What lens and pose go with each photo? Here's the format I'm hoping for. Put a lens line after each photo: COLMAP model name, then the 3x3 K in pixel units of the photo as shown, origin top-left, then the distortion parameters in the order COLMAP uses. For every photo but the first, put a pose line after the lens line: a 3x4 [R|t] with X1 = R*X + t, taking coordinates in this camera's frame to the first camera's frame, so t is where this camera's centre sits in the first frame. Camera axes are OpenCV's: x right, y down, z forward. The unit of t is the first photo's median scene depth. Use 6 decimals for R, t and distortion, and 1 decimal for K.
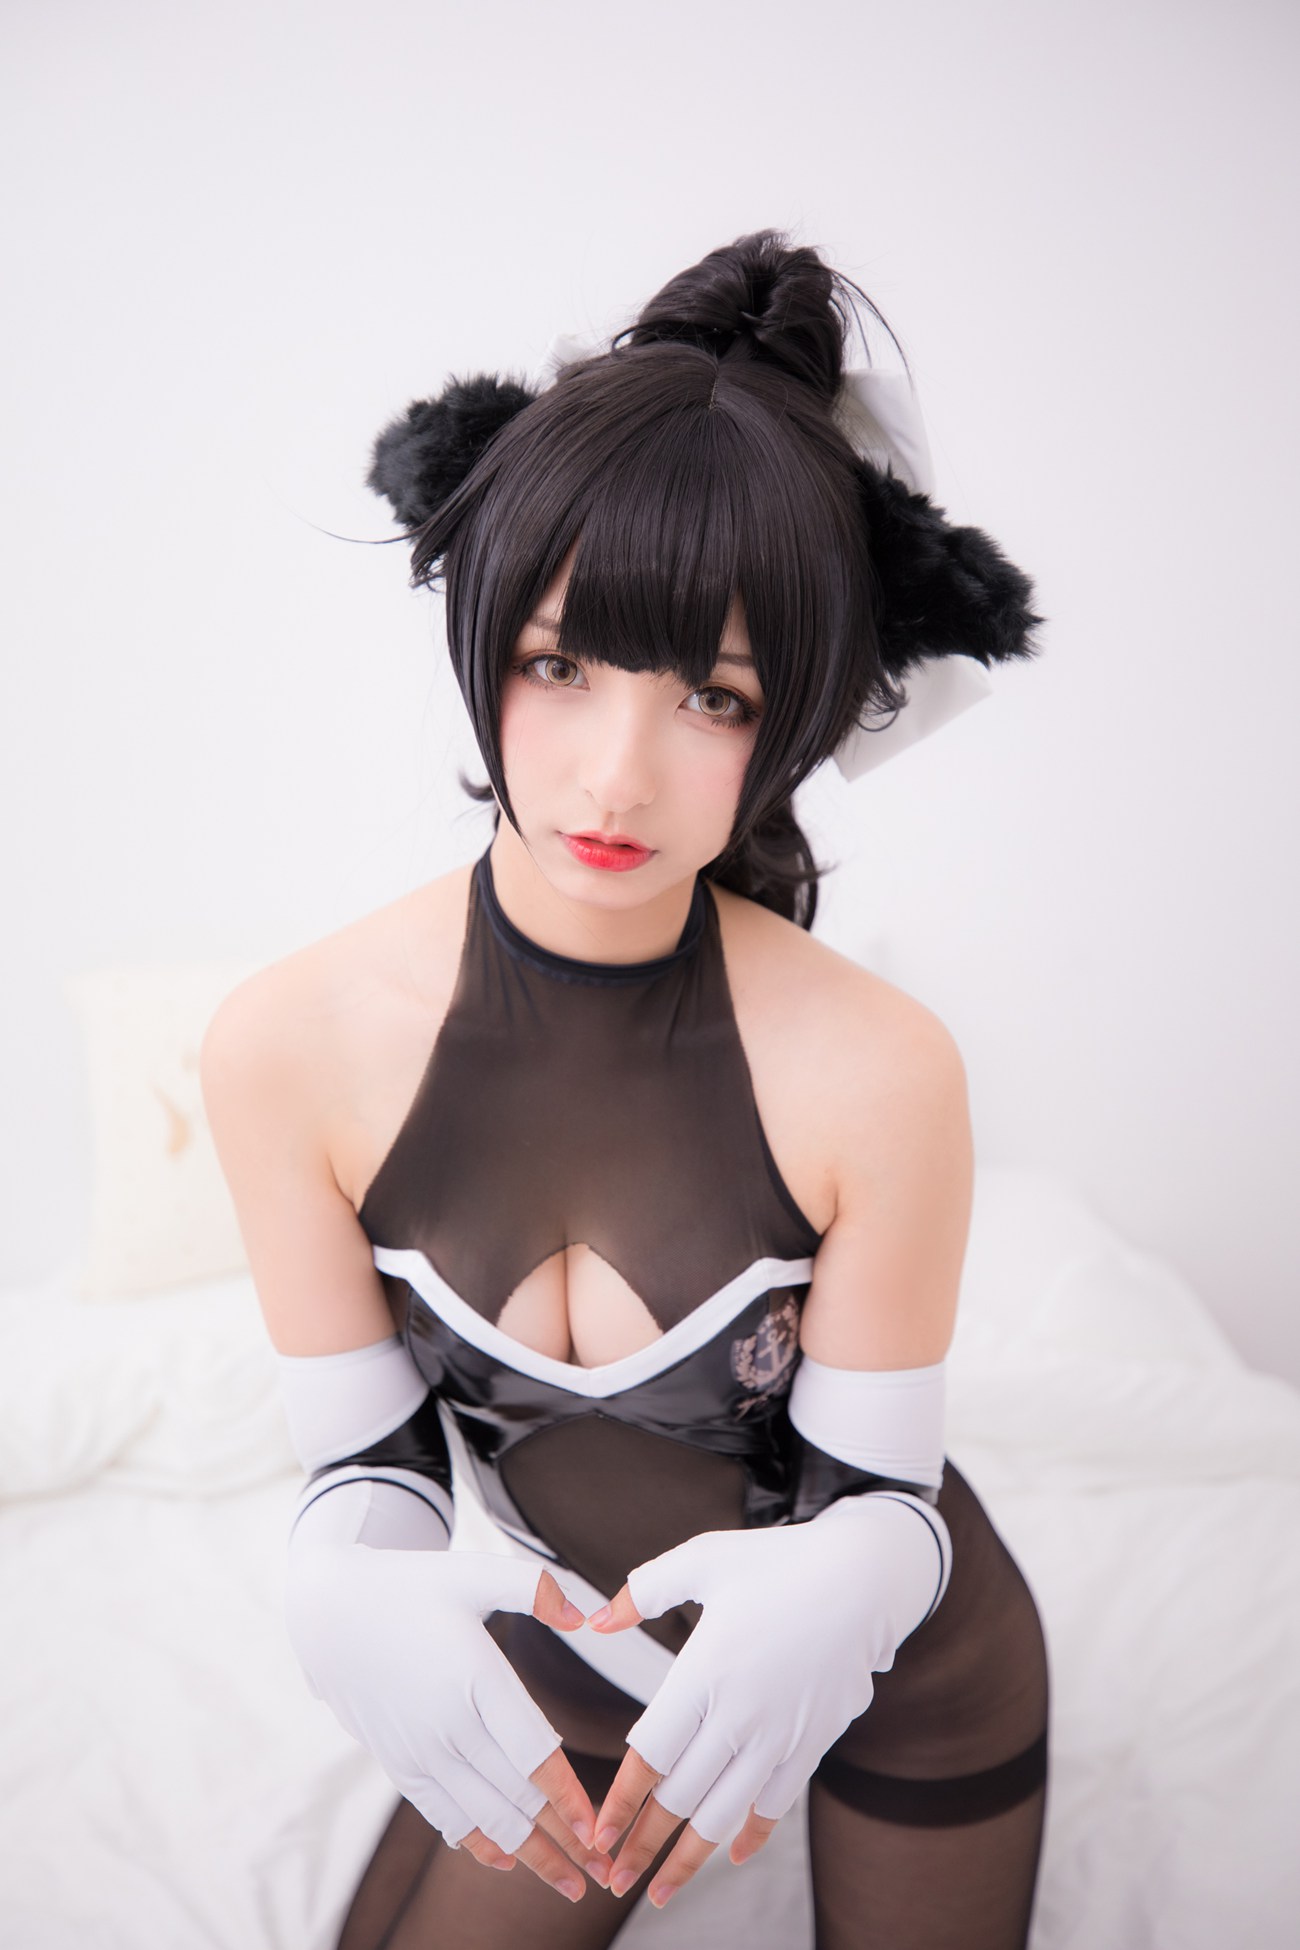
lens RADIAL K [[1976.5, 0, 676.9], [0, 1976.5, 968.4], [0, 0, 1]] dist [0.105658, 0.000000]
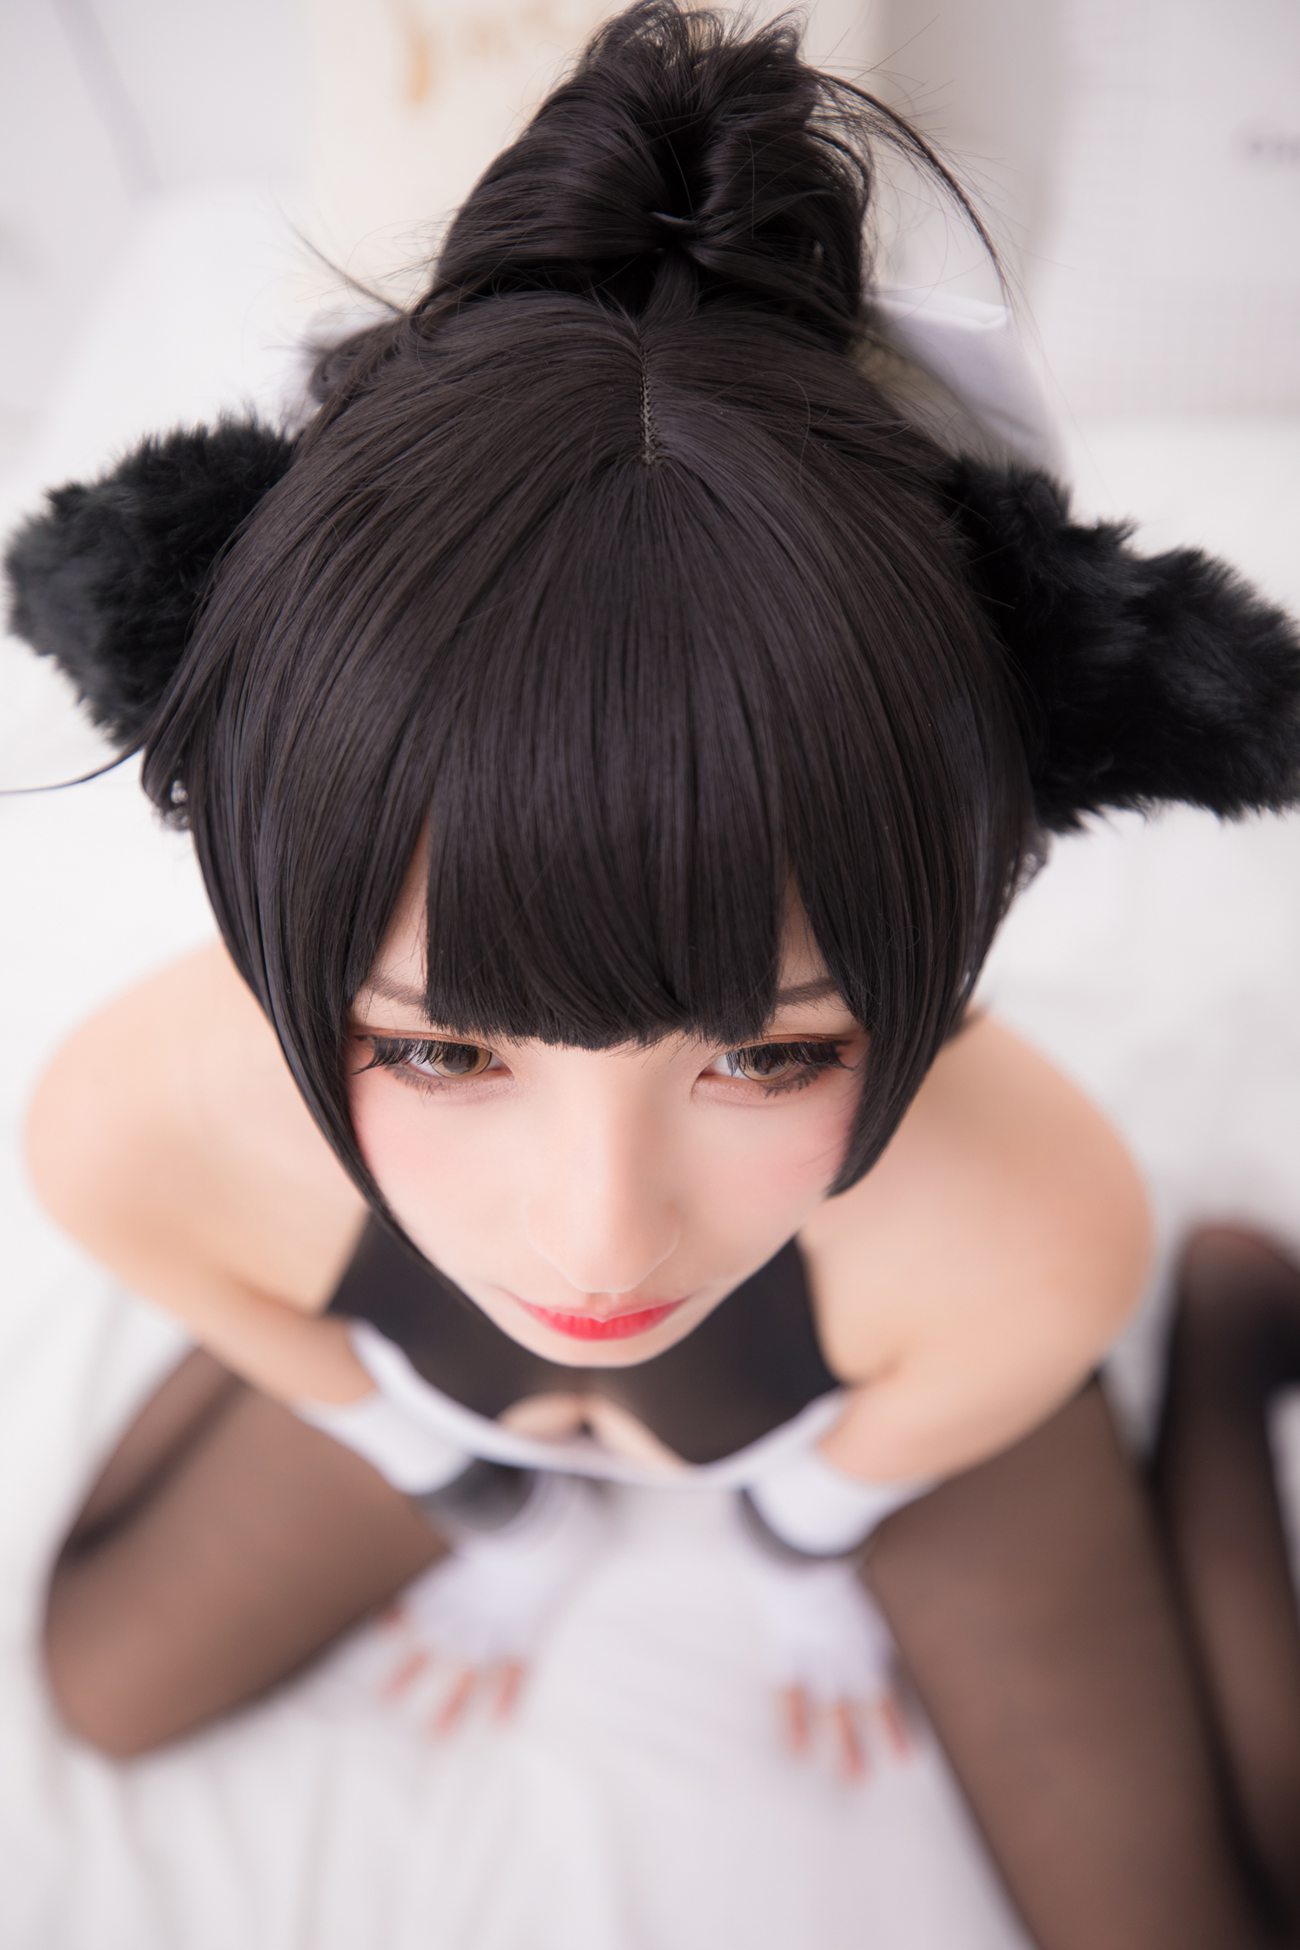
lens RADIAL K [[1976.5, 0, 661.9], [0, 1976.5, 952.7], [0, 0, 1]] dist [0.105658, 0.000000]
pose [[0.980382, -0.197087, 0.002679, -0.003146], [0.194361, 0.968900, 0.153154, -0.228124], [-0.032780, -0.149628, 0.988199, 0.488331]]
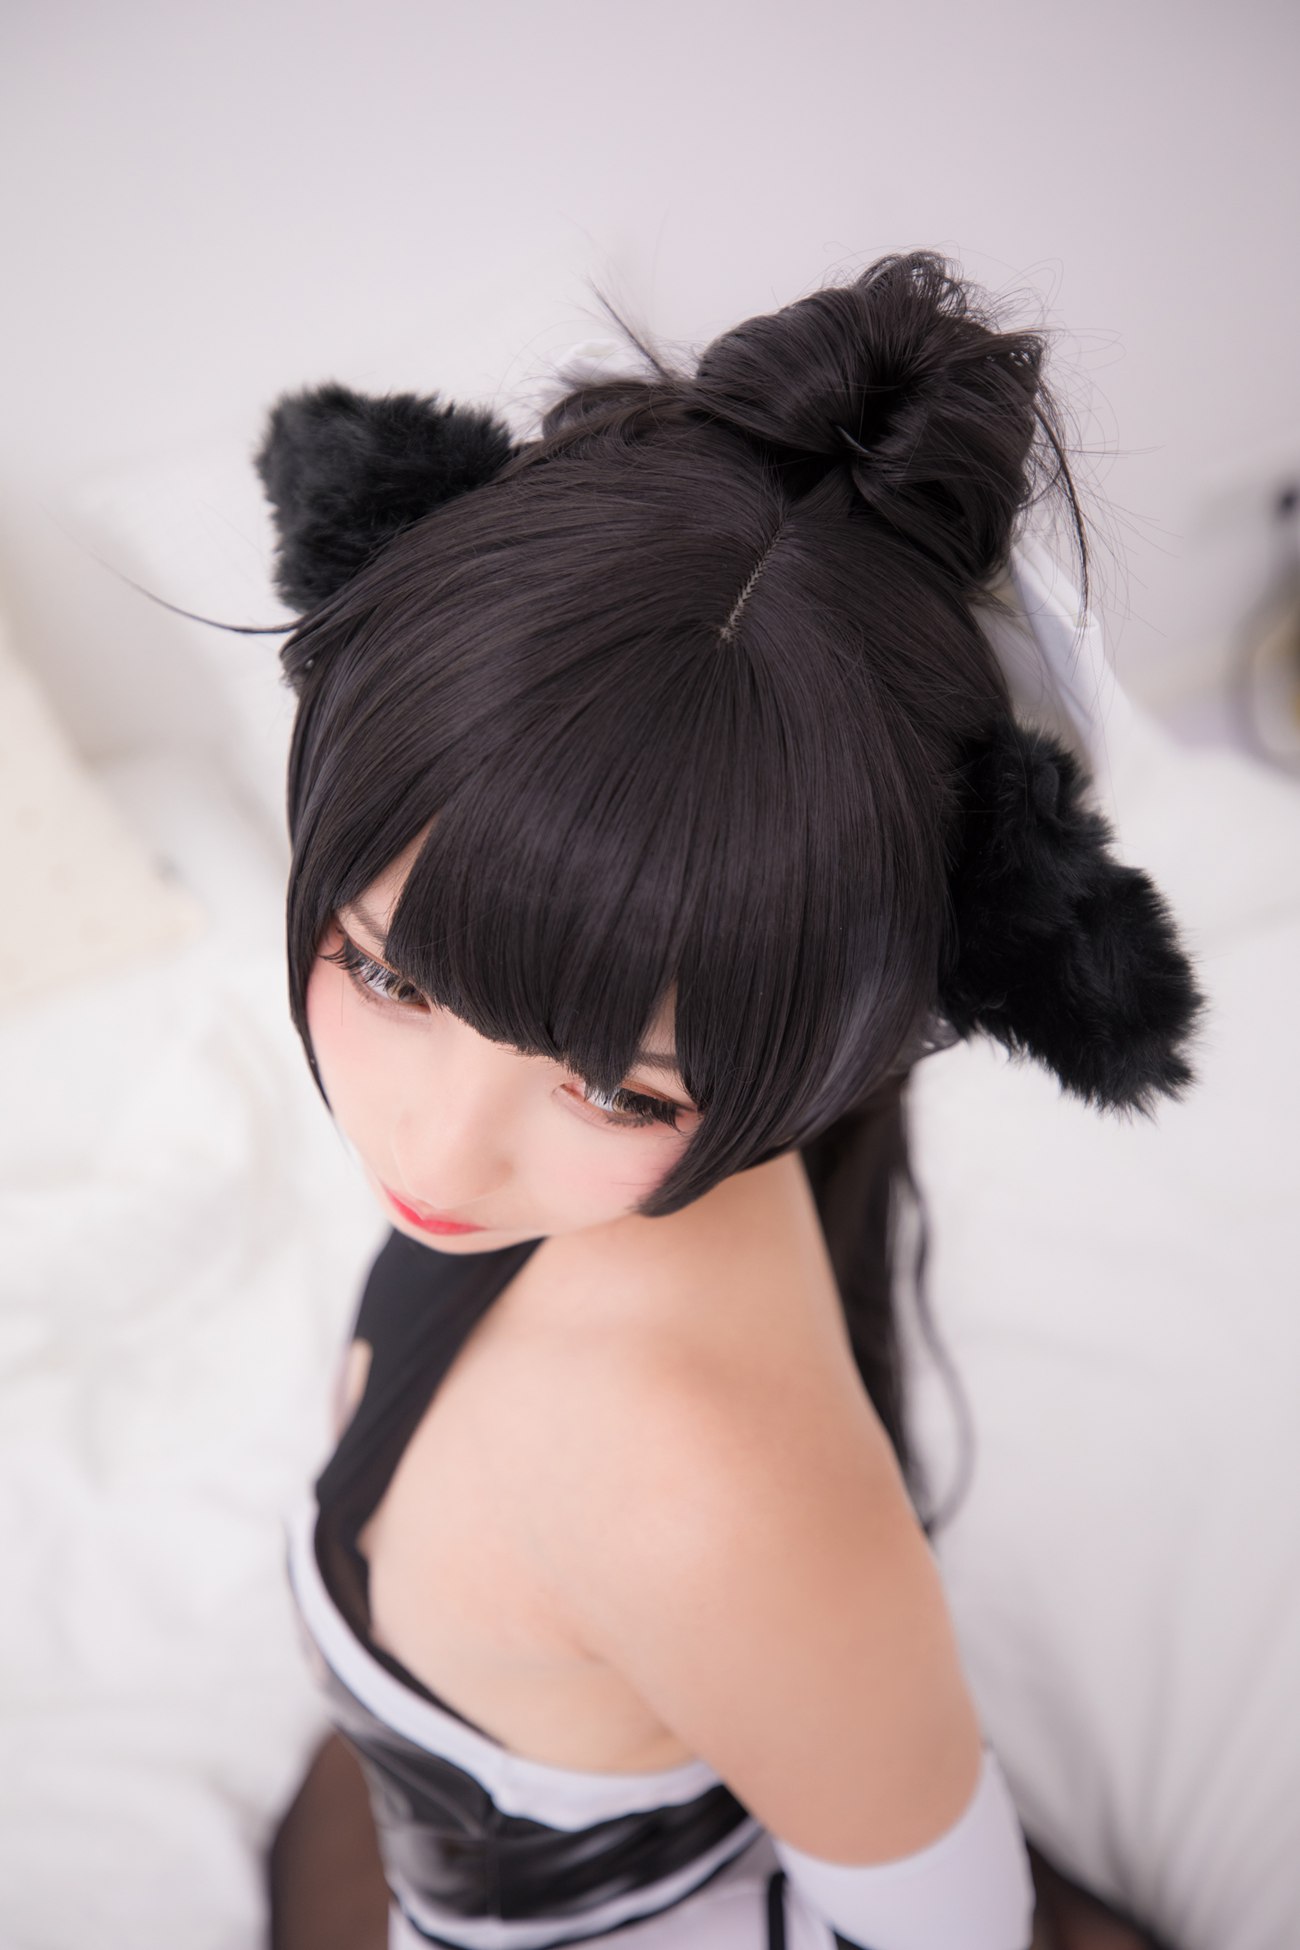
lens RADIAL K [[1976.5, 0, 678.4], [0, 1976.5, 961.8], [0, 0, 1]] dist [0.105658, 0.000000]
pose [[0.961861, 0.262937, -0.075415, 0.069027], [-0.235432, 0.936148, 0.261149, -0.322064], [0.139266, -0.233434, 0.962348, 0.400328]]
